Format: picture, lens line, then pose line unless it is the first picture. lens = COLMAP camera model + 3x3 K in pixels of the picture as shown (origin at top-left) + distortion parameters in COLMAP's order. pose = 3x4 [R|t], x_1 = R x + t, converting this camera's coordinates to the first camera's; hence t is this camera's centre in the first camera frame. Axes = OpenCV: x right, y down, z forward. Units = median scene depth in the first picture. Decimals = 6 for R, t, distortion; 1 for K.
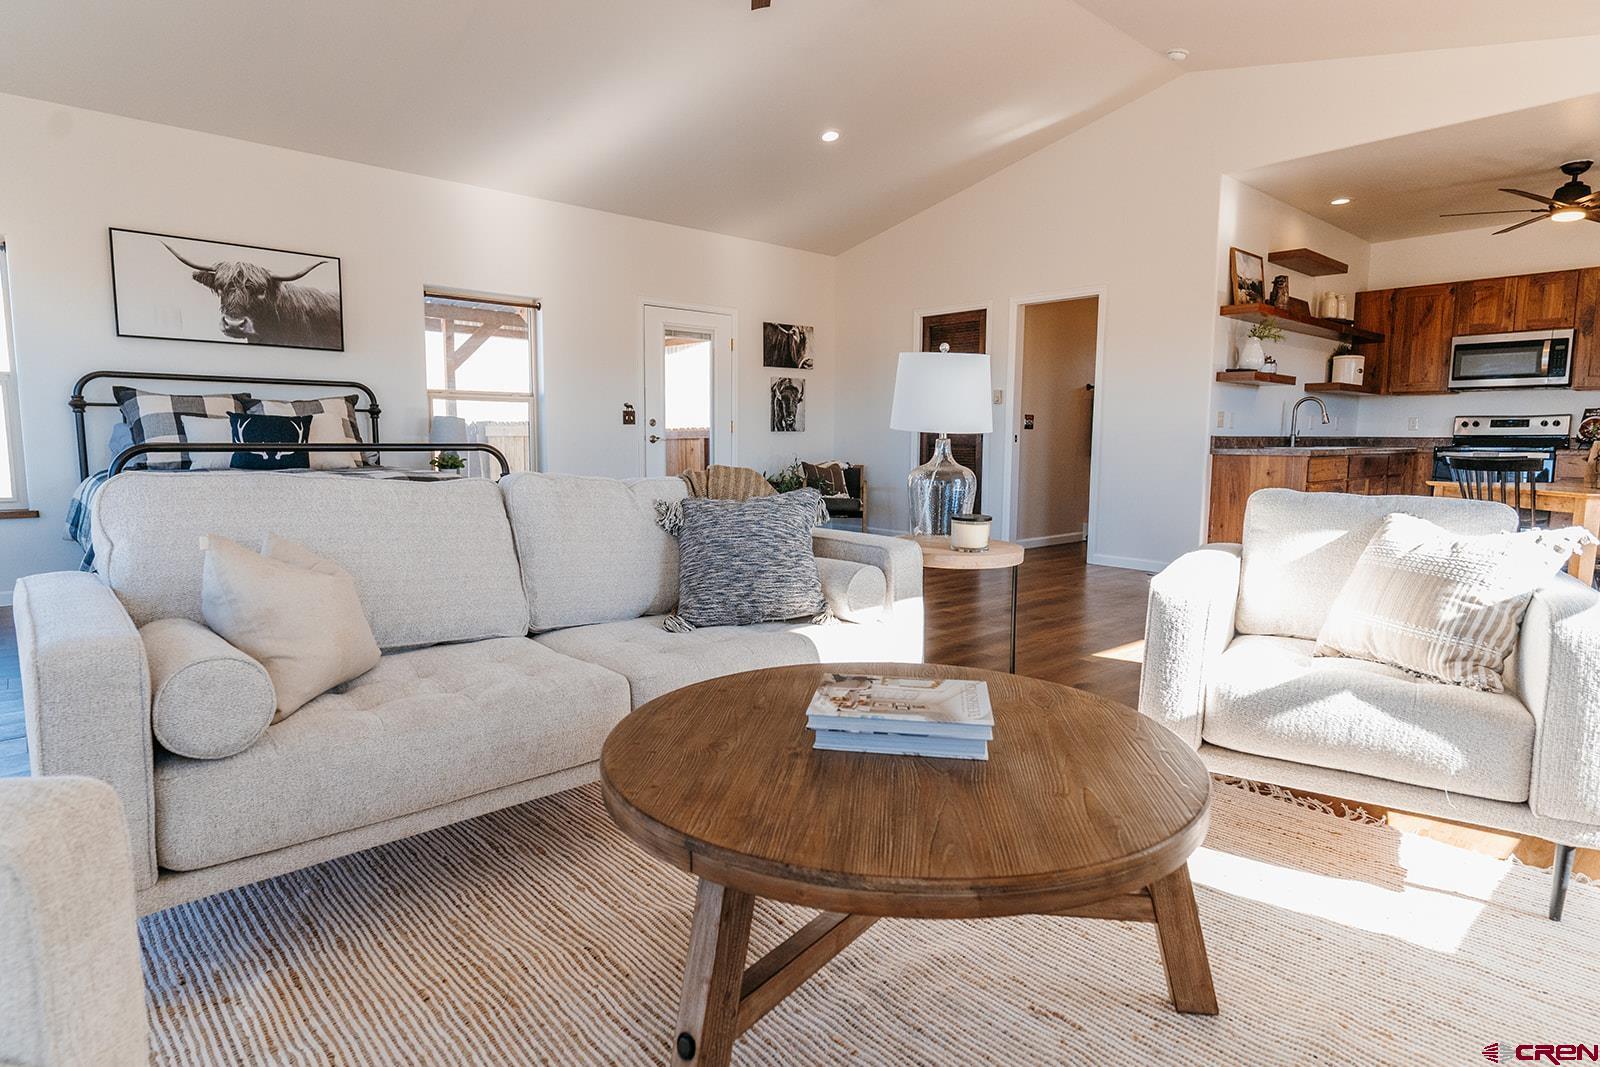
lens RADIAL K [[866.1, 0, 801.8], [0, 866.1, 532.8], [0, 0, 1]] dist [0.000734, 0.000217]
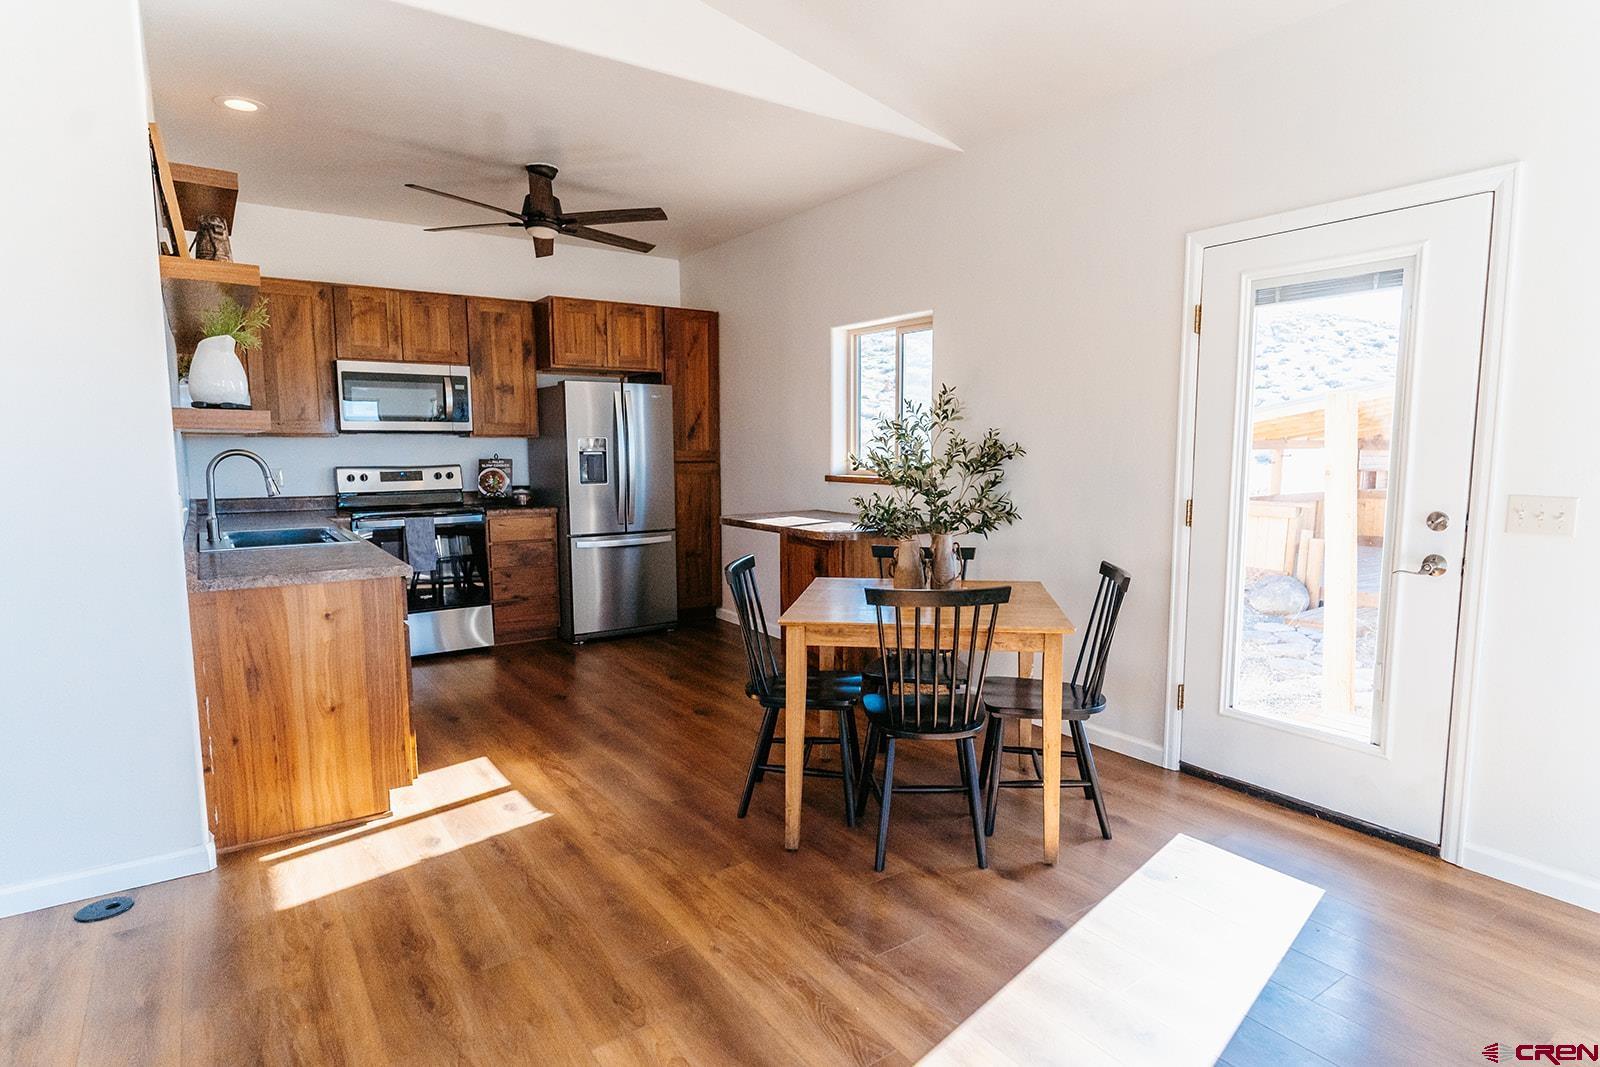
lens RADIAL K [[869.2, 0, 822.2], [0, 869.2, 547.2], [0, 0, 1]] dist [0.001713, 0.000853]
pose [[0.103008, -0.123649, 0.986965, 0.075696], [0.112625, 0.987312, 0.111939, -0.134522], [-0.988284, 0.099626, 0.115627, 0.665161]]
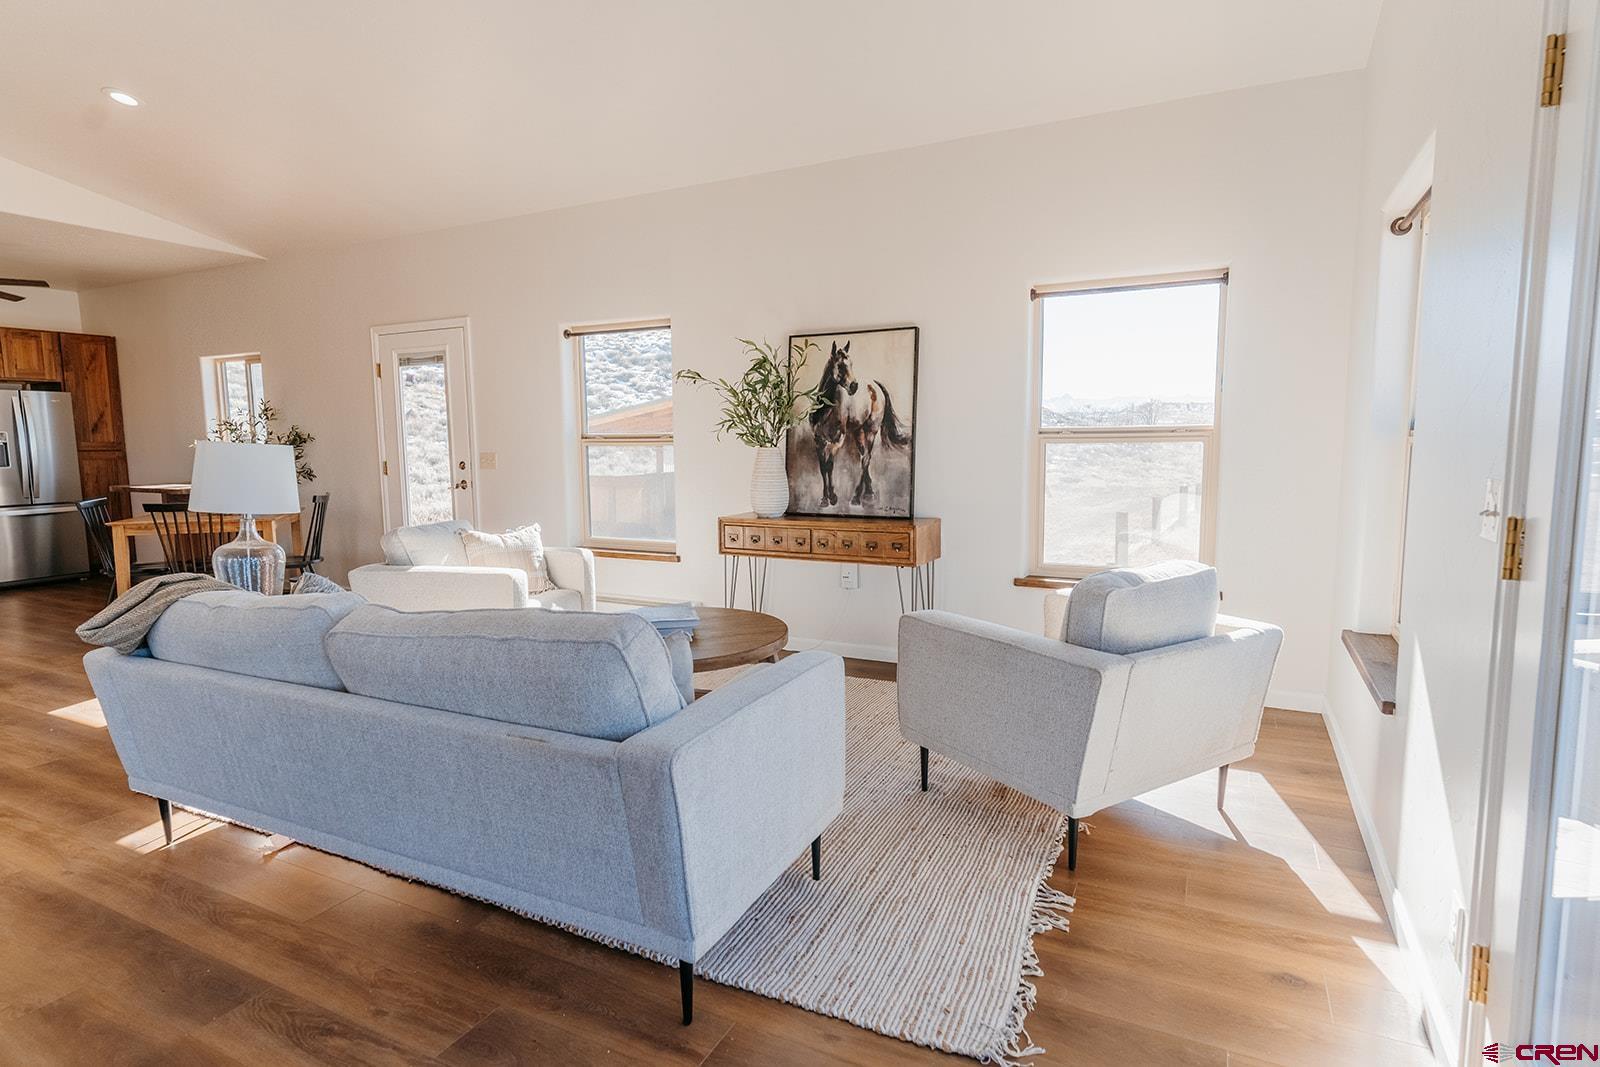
lens RADIAL K [[837.8, 0, 800.0], [0, 837.8, 533.5], [0, 0, 1]] dist [0.000607, -0.000634]
pose [[-0.366986, -0.109115, 0.923805, -0.563311], [0.110424, 0.980965, 0.159733, -0.095127], [-0.923649, 0.160630, -0.347951, 0.375197]]
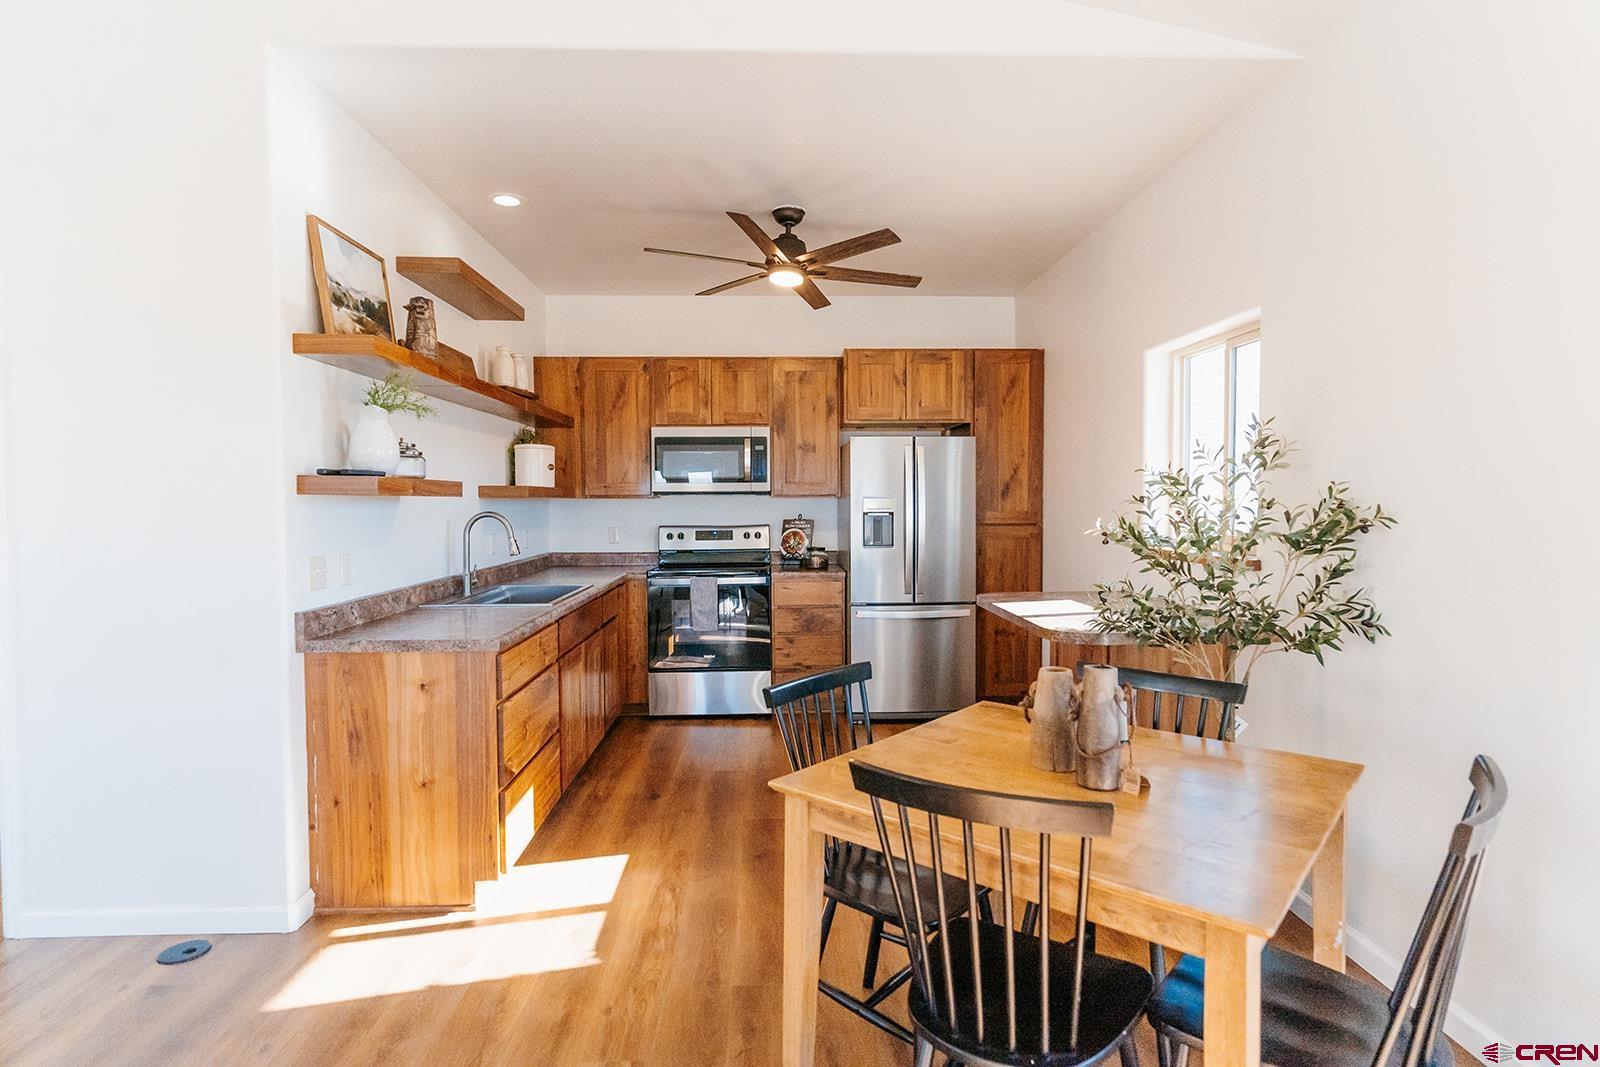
lens RADIAL K [[834.7, 0, 802.2], [0, 834.7, 532.0], [0, 0, 1]] dist [-0.000449, 0.000913]
pose [[0.631511, -0.037632, 0.774453, 0.320248], [0.094716, 0.995085, -0.028880, -0.123043], [-0.769560, 0.091591, 0.631971, 0.543191]]
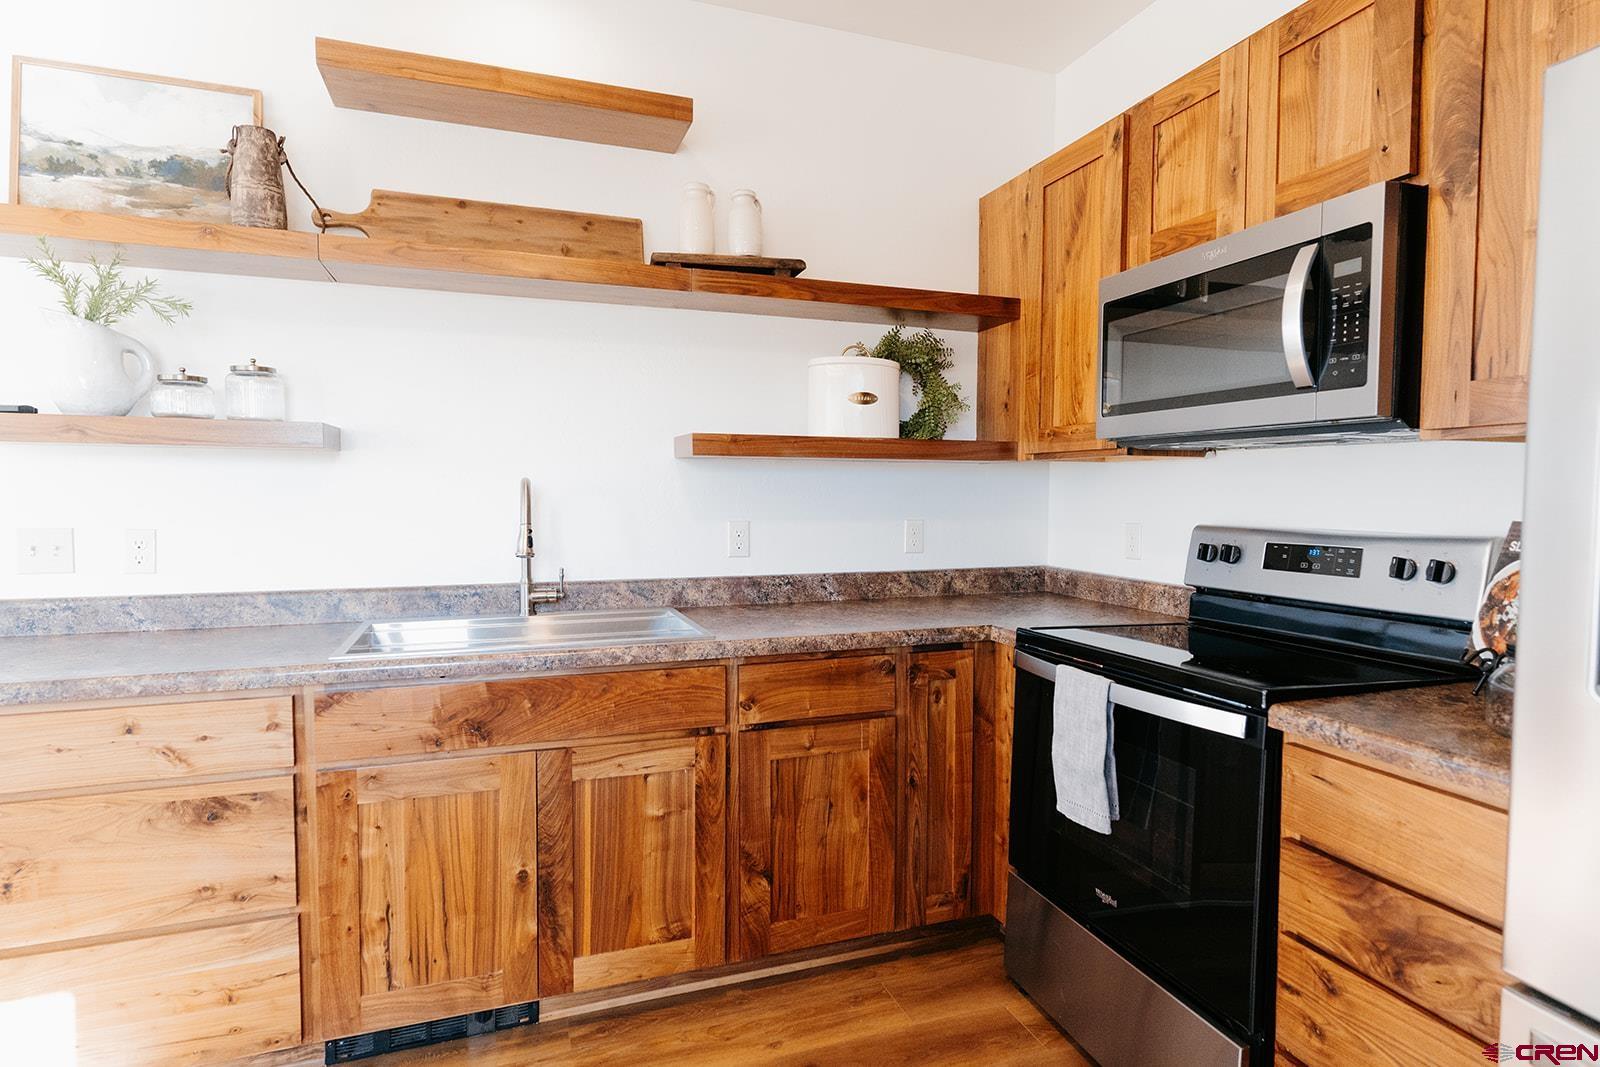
lens RADIAL K [[848.8, 0, 801.4], [0, 848.8, 531.4], [0, 0, 1]] dist [0.000921, 0.000549]
pose [[0.930509, 0.017367, -0.365857, 0.953502], [-0.040633, 0.997604, -0.055989, -0.140990], [0.364008, 0.066964, 0.928985, 0.847978]]
